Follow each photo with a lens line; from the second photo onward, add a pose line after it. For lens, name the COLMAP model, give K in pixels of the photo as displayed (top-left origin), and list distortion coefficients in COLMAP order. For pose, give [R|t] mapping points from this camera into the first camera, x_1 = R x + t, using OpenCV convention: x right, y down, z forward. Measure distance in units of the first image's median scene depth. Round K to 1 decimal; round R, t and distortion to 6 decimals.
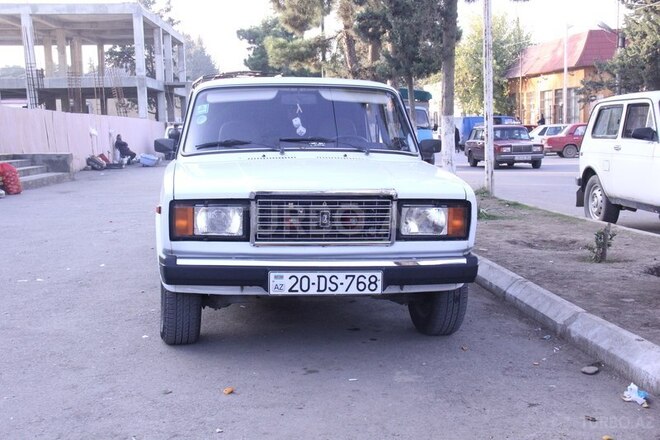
lens RADIAL K [[861.5, 0, 321.8], [0, 861.5, 219.7], [0, 0, 1]] dist [0.129563, 0.044604]
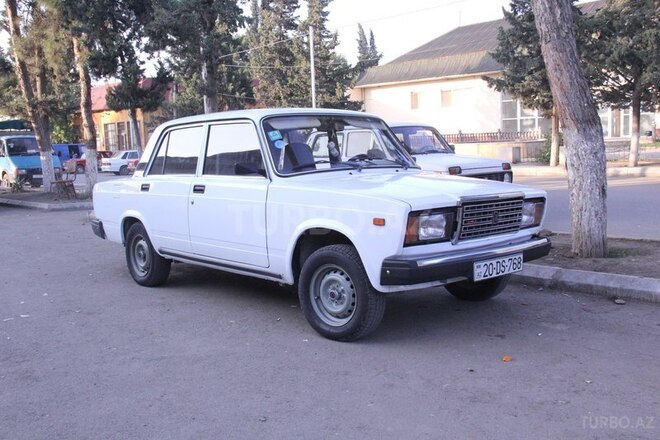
lens RADIAL K [[681.3, 0, 330.0], [0, 681.3, 220.0], [0, 0, 1]] dist [0.000392, 0.013834]
pose [[0.803923, -0.081315, 0.589148, -0.761368], [0.085503, 0.996121, 0.020813, -0.038069], [-0.588554, 0.033642, 0.807757, 0.306303]]
